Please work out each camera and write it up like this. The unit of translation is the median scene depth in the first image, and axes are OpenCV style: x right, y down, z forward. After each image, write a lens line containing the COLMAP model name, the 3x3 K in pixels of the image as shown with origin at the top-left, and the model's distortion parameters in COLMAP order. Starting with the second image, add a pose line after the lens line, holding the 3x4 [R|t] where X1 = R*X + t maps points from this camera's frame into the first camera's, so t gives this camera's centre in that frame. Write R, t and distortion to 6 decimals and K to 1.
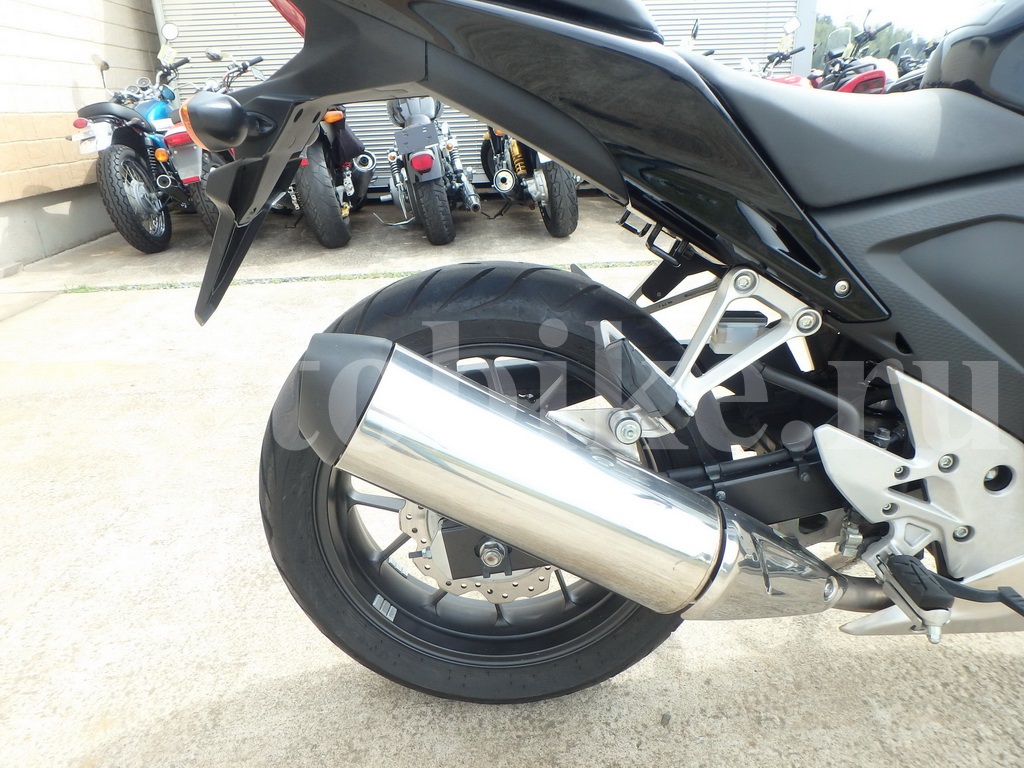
lens RADIAL K [[715.9, 0, 513.4], [0, 715.9, 378.4], [0, 0, 1]] dist [-0.003210, 0.003522]
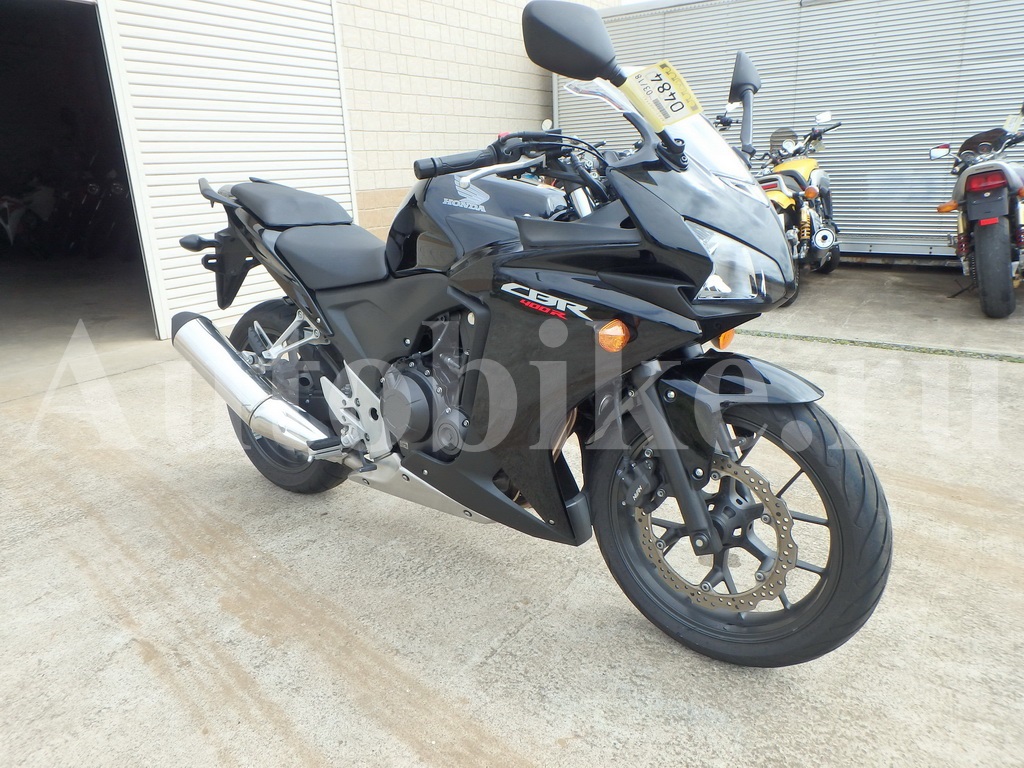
lens RADIAL K [[715.7, 0, 515.4], [0, 715.7, 387.0], [0, 0, 1]] dist [0.002230, 0.004159]
pose [[0.789904, 0.180747, -0.585988, 1.871969], [-0.208823, 0.977747, 0.020094, -0.066464], [0.576580, 0.106496, 0.810070, -0.471111]]
